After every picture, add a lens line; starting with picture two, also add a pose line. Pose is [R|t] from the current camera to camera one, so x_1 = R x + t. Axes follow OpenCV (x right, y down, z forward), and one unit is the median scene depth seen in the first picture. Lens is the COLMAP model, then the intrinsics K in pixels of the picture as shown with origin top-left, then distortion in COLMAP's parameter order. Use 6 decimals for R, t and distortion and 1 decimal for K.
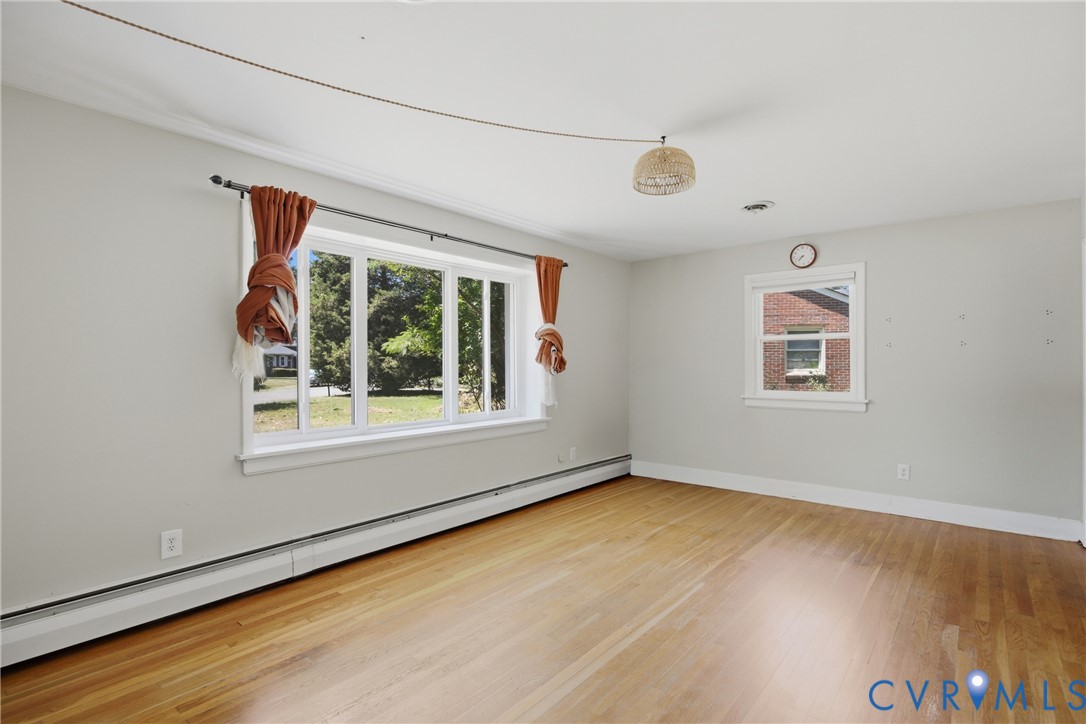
lens RADIAL K [[524.6, 0, 543.0], [0, 524.6, 362.0], [0, 0, 1]] dist [0.000364, 0.000044]
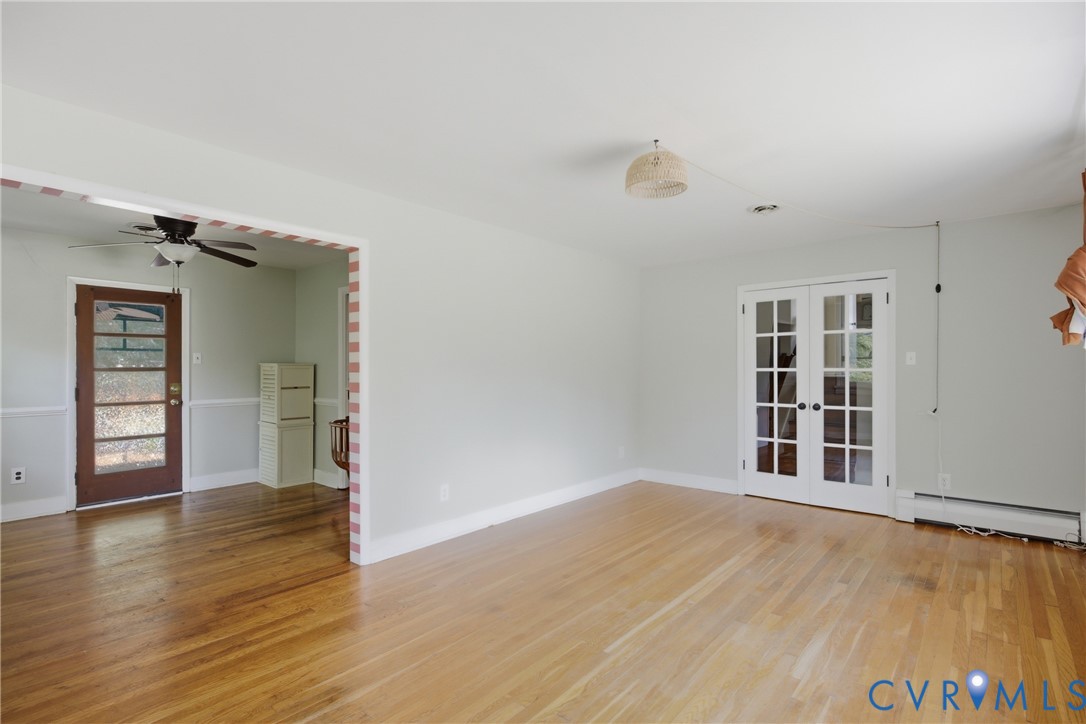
lens RADIAL K [[503.1, 0, 543.0], [0, 503.1, 362.0], [0, 0, 1]] dist [0.001254, 0.000165]
pose [[-0.999785, 0.007177, 0.019462, 0.302311], [0.006761, 0.999749, -0.021361, 0.007258], [-0.019611, -0.021225, -0.999582, 1.394451]]
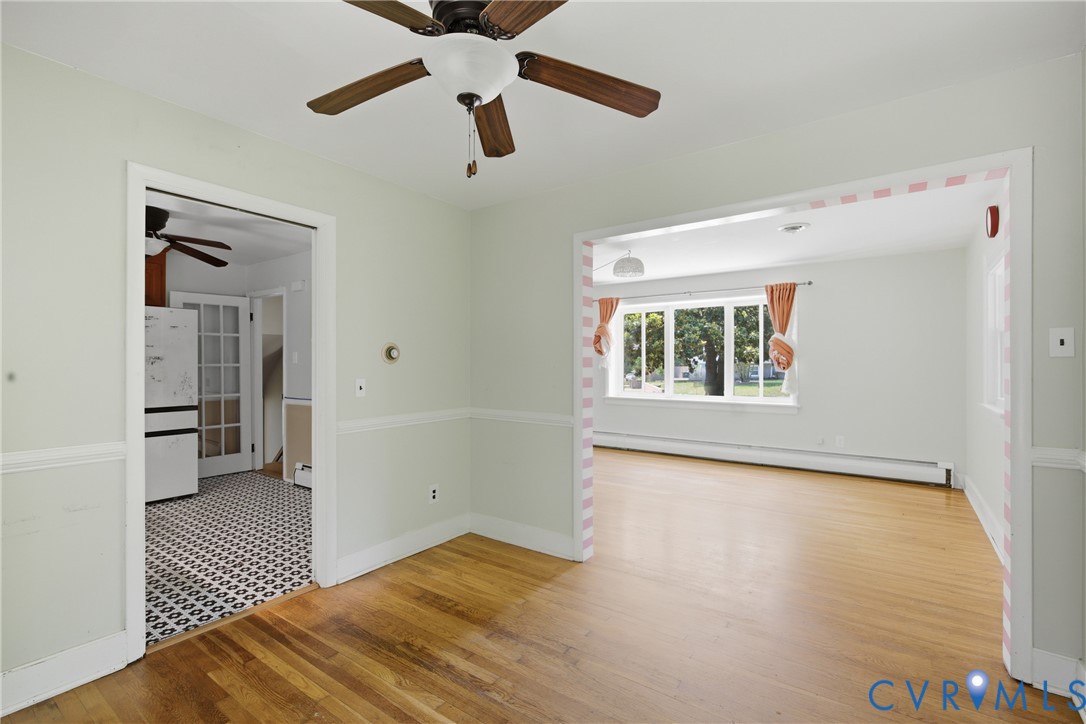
lens RADIAL K [[503.1, 0, 543.0], [0, 503.1, 362.0], [0, 0, 1]] dist [0.001254, 0.000165]
pose [[0.062133, 0.002568, -0.998065, 1.505934], [-0.000135, 0.999997, 0.002565, -0.002053], [0.998068, -0.000024, 0.062133, 0.388073]]
